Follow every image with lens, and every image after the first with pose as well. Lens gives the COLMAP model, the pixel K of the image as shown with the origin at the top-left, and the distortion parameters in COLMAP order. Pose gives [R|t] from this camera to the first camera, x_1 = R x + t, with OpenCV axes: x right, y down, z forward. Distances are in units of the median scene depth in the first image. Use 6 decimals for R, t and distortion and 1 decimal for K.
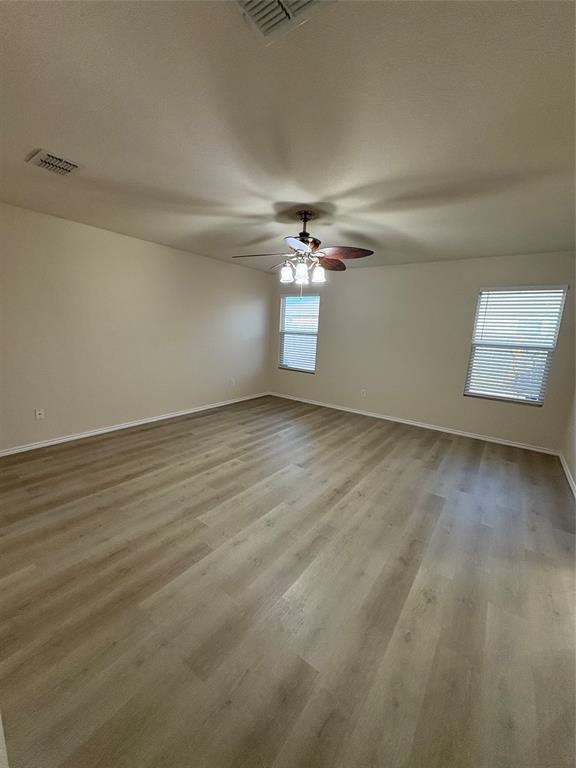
lens RADIAL K [[305.2, 0, 288.1], [0, 305.2, 383.9], [0, 0, 1]] dist [-0.000098, 0.000203]
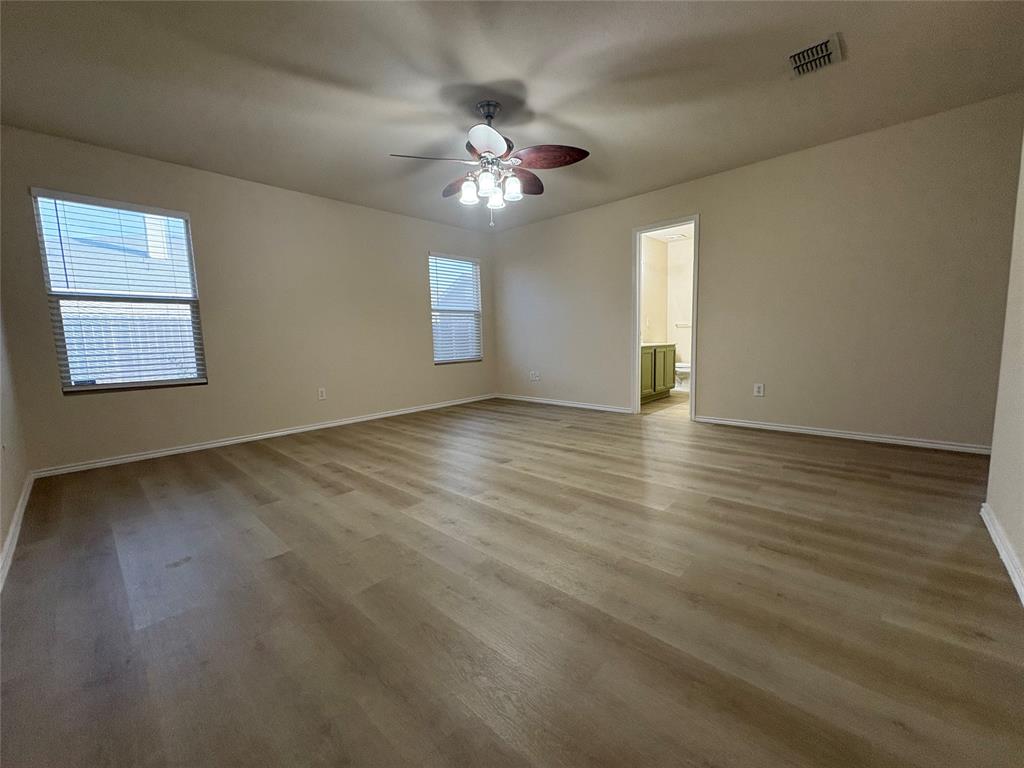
lens RADIAL K [[407.0, 0, 512.0], [0, 407.0, 384.0], [0, 0, 1]] dist [-0.000098, 0.000203]
pose [[0.119987, -0.162078, 0.979456, -0.861618], [0.210041, 0.968395, 0.134517, -0.033165], [-0.970302, 0.189586, 0.150237, 0.803725]]
